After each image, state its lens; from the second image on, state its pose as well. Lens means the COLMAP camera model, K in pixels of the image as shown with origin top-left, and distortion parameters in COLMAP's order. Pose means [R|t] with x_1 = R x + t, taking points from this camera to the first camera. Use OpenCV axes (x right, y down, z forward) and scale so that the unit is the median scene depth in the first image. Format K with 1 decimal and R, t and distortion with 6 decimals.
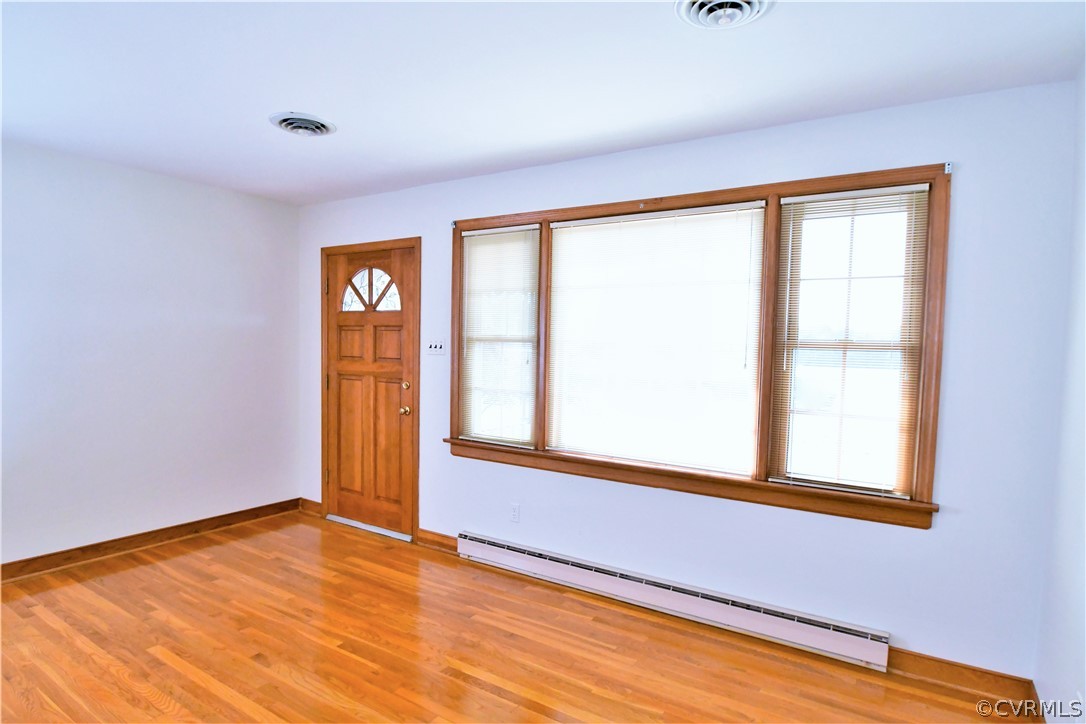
lens RADIAL K [[596.6, 0, 534.8], [0, 596.6, 364.6], [0, 0, 1]] dist [-0.017065, -0.008130]
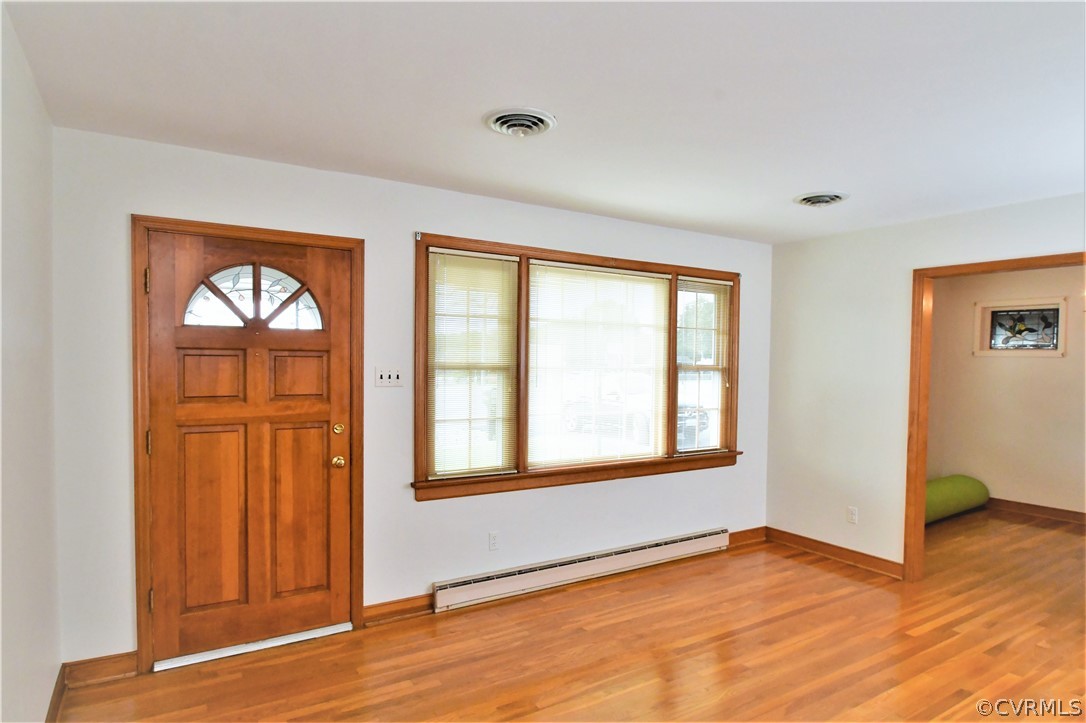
lens RADIAL K [[610.7, 0, 536.6], [0, 610.7, 367.5], [0, 0, 1]] dist [-0.027710, 0.000053]
pose [[0.429179, -0.021090, 0.902973, -0.879113], [0.034663, 0.999375, 0.006867, -0.043596], [-0.902554, 0.028353, 0.429642, 0.471376]]
